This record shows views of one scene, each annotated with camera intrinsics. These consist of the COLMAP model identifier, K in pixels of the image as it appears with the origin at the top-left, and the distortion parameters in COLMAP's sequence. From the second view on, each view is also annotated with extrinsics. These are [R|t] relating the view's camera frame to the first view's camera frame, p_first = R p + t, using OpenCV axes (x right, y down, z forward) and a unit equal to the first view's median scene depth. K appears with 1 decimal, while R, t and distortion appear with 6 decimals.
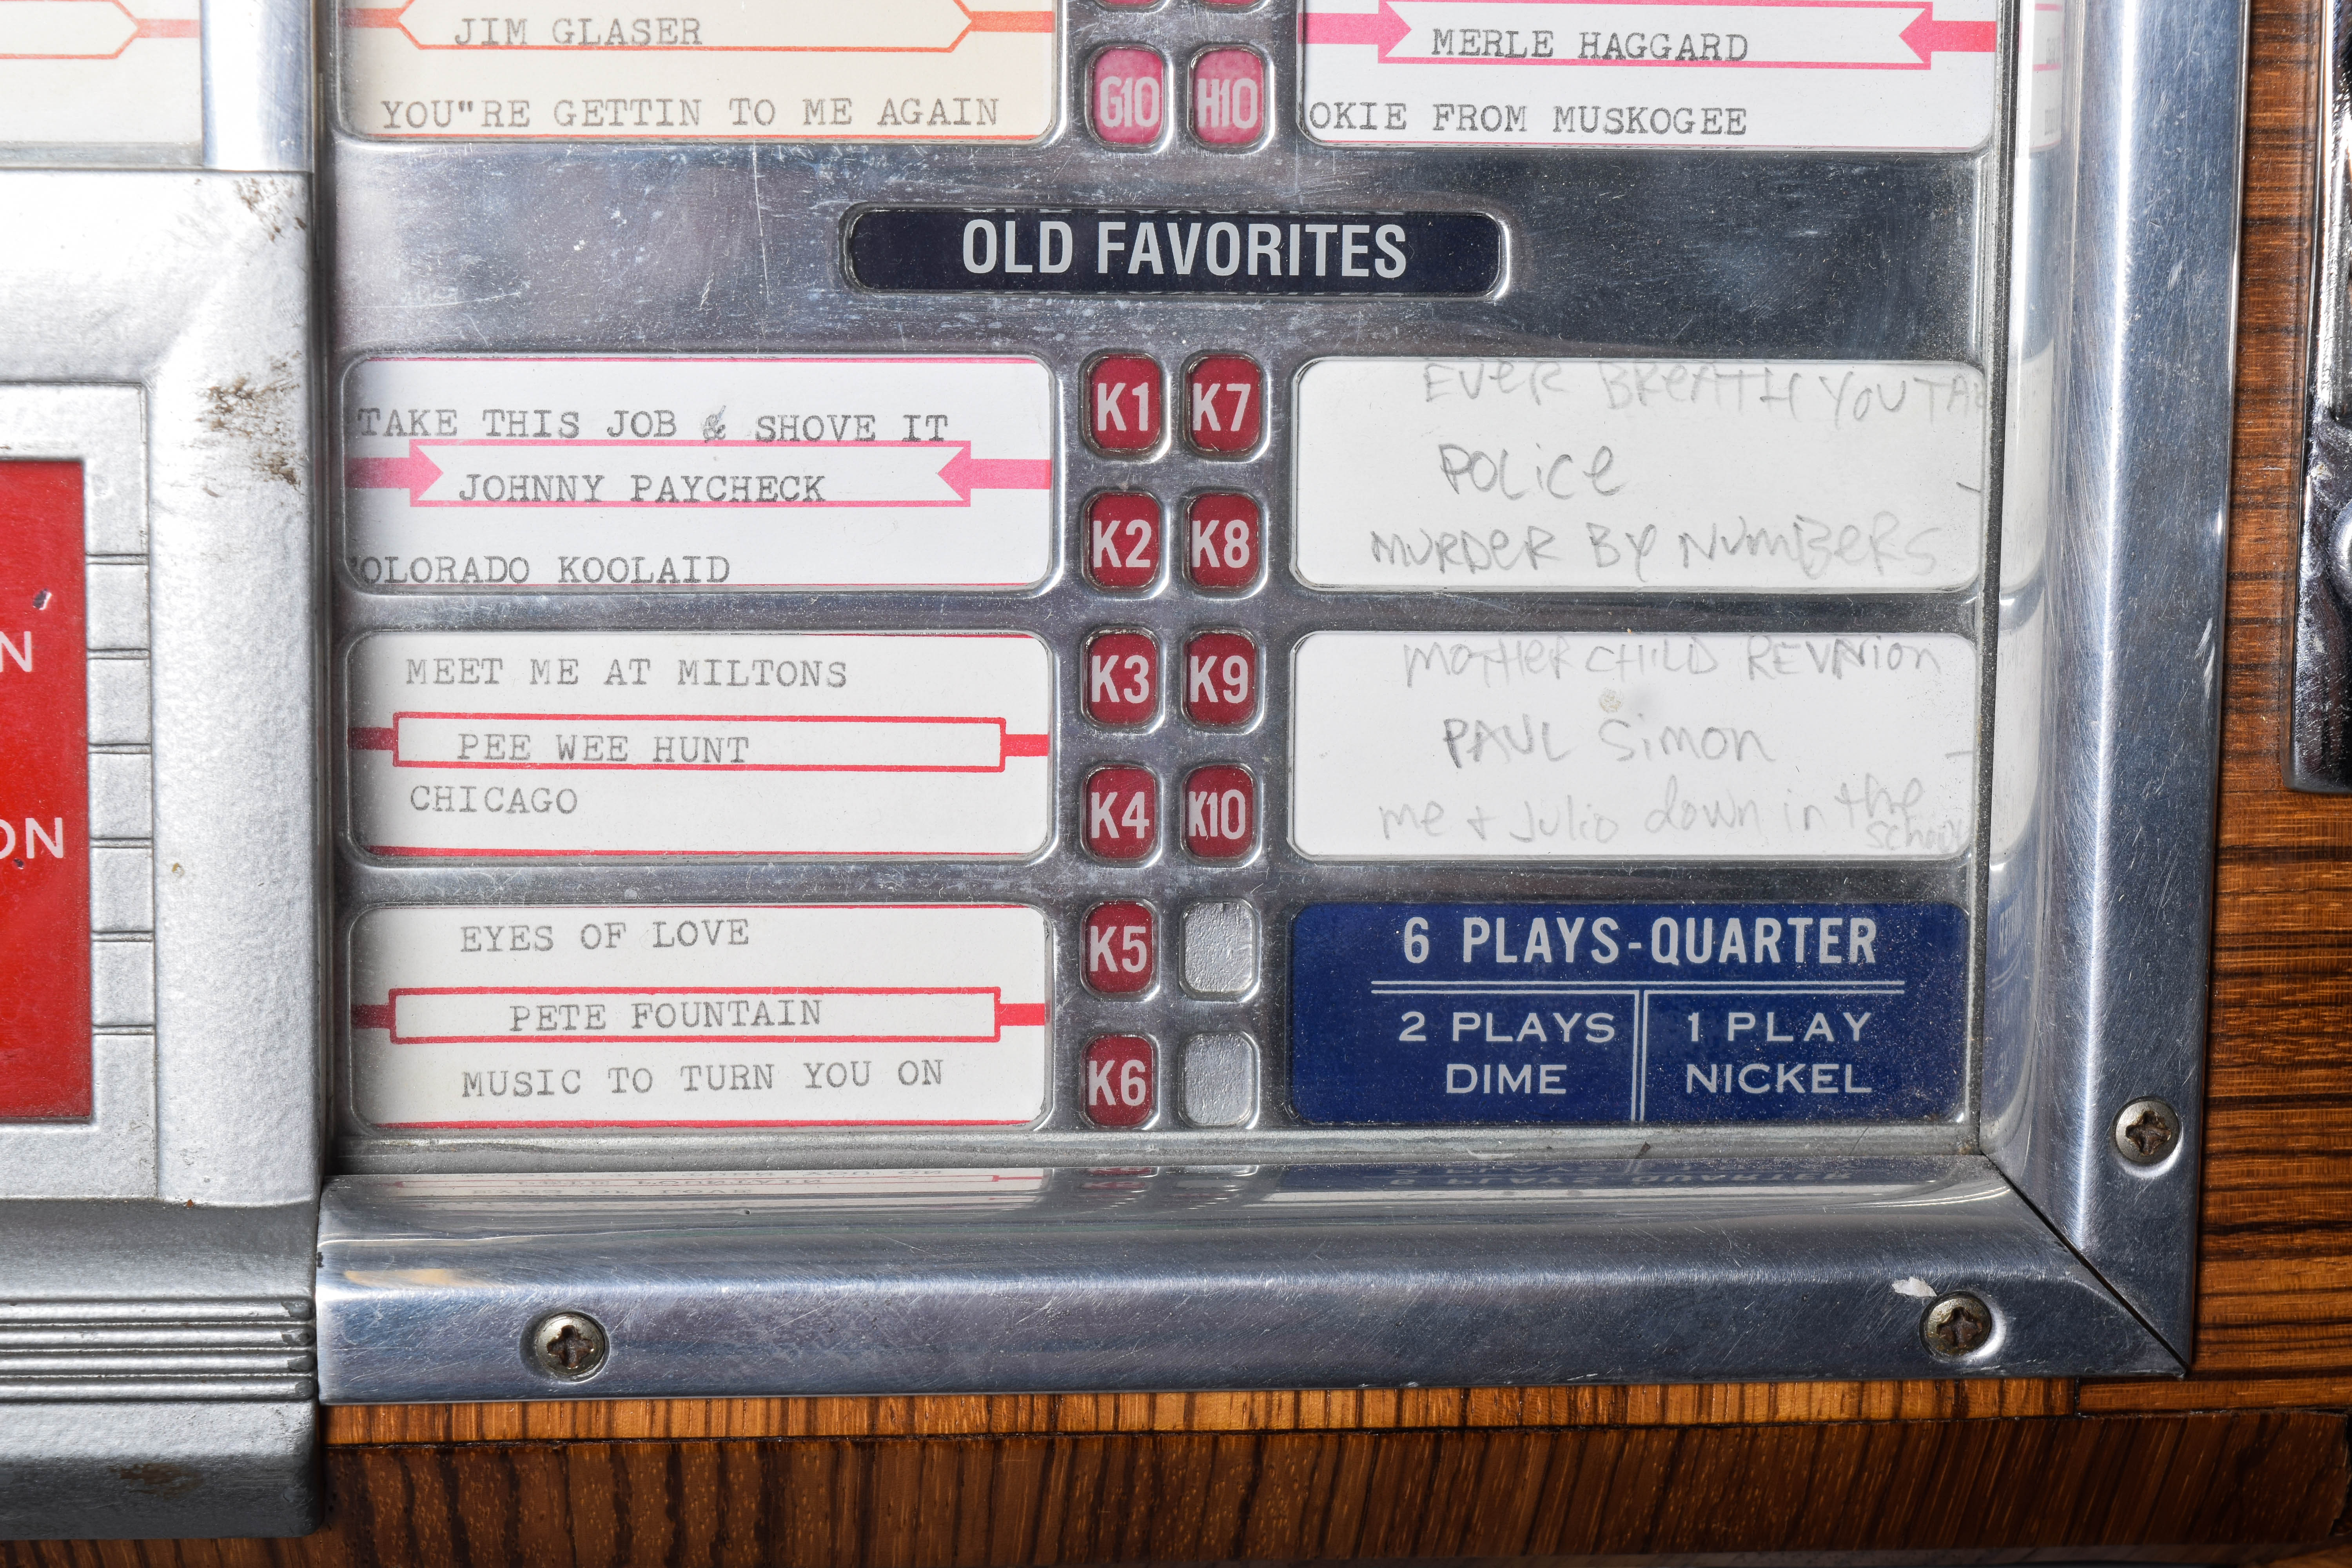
lens RADIAL K [[4928.3, 0, 1176.0], [0, 4928.3, 784.0], [0, 0, 1]] dist [-0.053111, -0.122348]
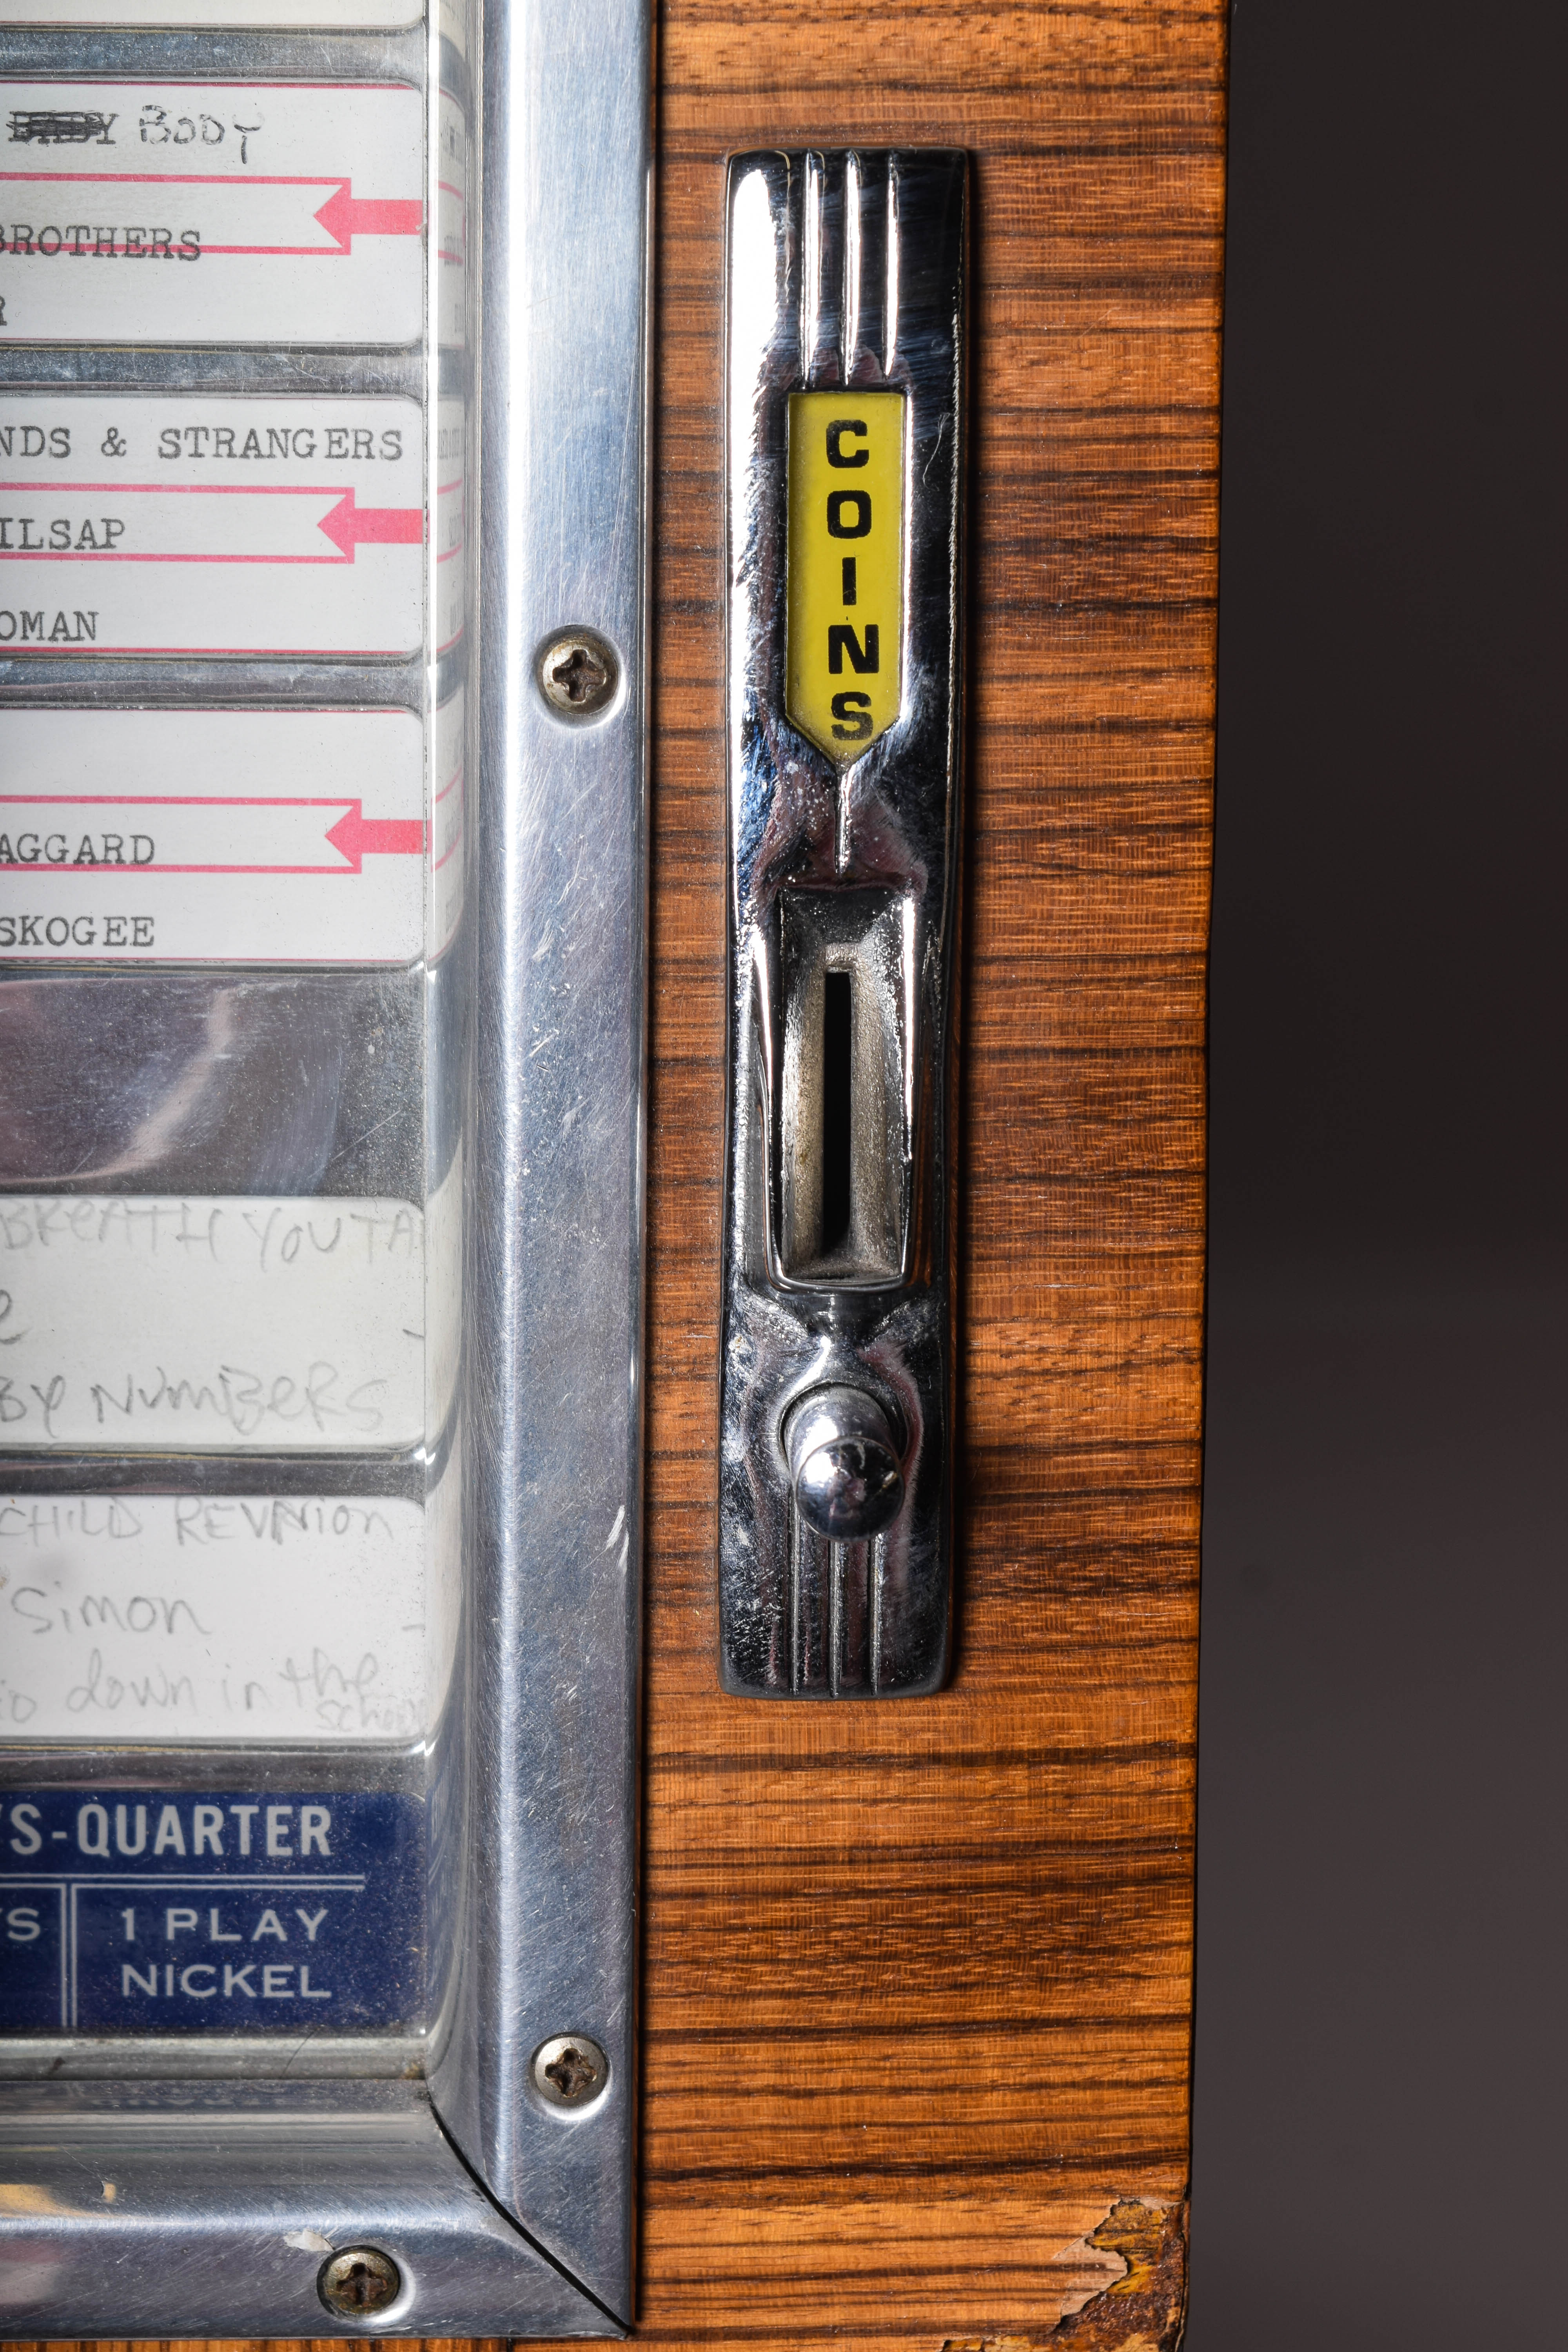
lens RADIAL K [[4928.3, 0, 784.0], [0, 4928.3, 1176.0], [0, 0, 1]] dist [-0.053111, -0.122348]
pose [[0.999612, 0.005607, -0.027278, 0.255790], [-0.005659, 0.999982, -0.001844, -0.089141], [0.027267, 0.001998, 0.999626, 0.105335]]
